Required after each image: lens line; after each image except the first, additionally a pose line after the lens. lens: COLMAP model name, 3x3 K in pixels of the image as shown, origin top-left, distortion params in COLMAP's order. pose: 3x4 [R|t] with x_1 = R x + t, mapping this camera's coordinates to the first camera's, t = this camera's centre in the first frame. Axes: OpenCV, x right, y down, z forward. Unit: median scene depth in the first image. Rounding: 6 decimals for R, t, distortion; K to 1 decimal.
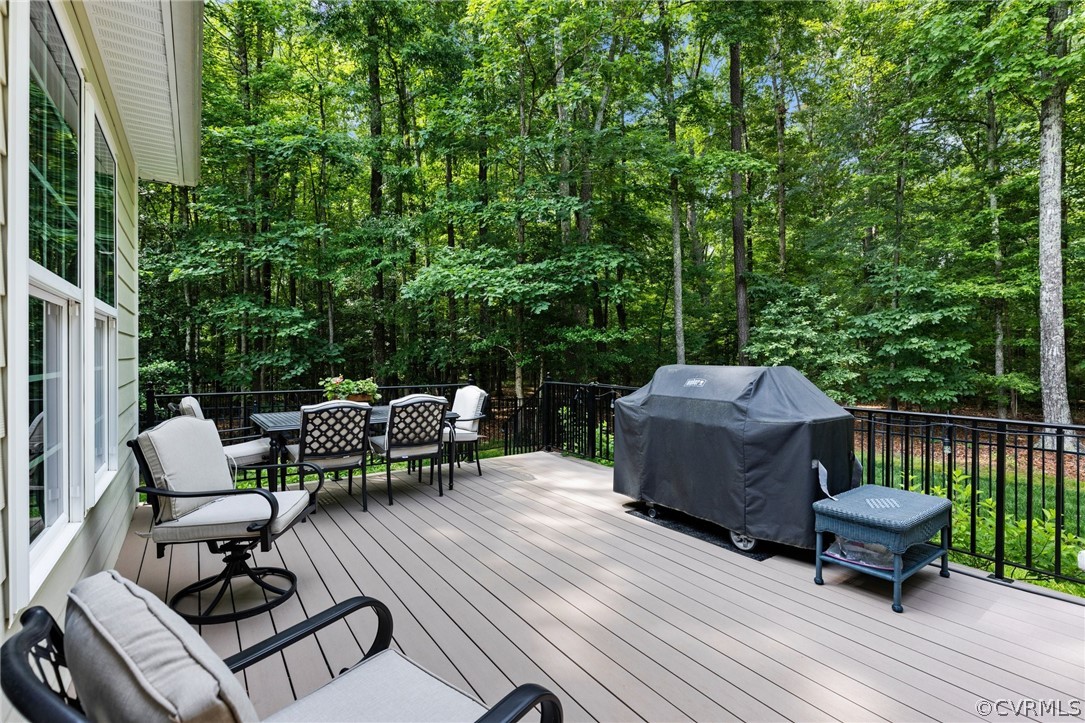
lens RADIAL K [[505.4, 0, 540.1], [0, 505.4, 359.4], [0, 0, 1]] dist [-0.001758, -0.000035]
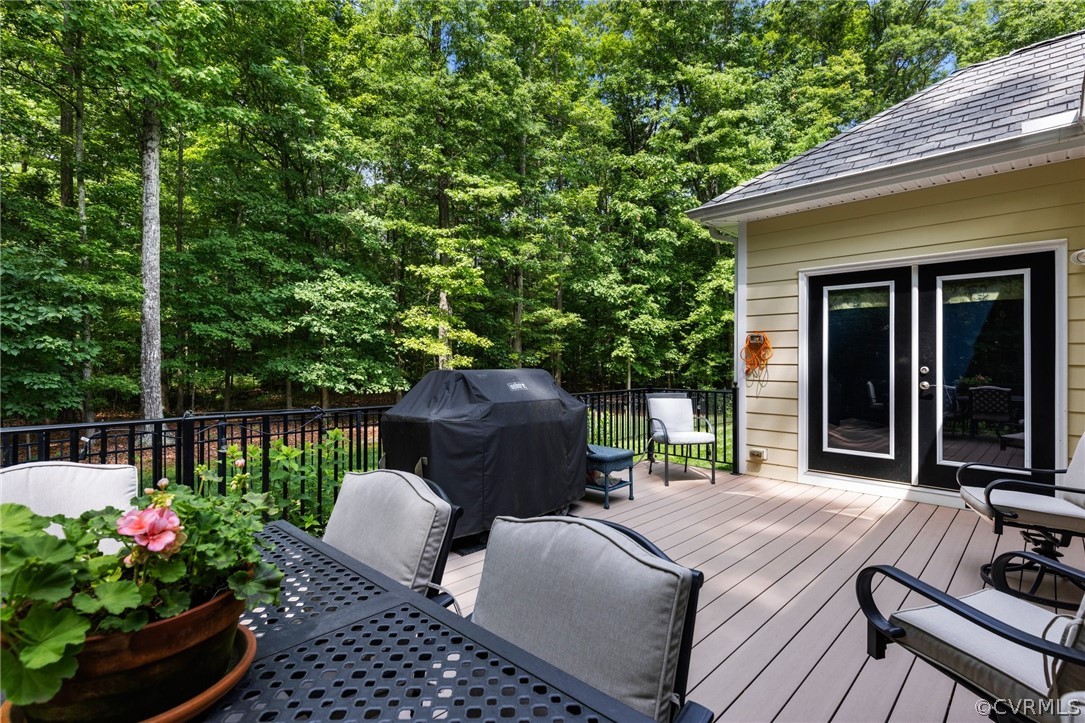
lens RADIAL K [[505.4, 0, 537.1], [0, 505.4, 358.6], [0, 0, 1]] dist [-0.001758, -0.000035]
pose [[-0.184888, 0.001885, 0.982758, -0.213503], [0.000765, 0.999998, -0.001775, -0.003654], [-0.982759, 0.000424, -0.184889, 0.365492]]
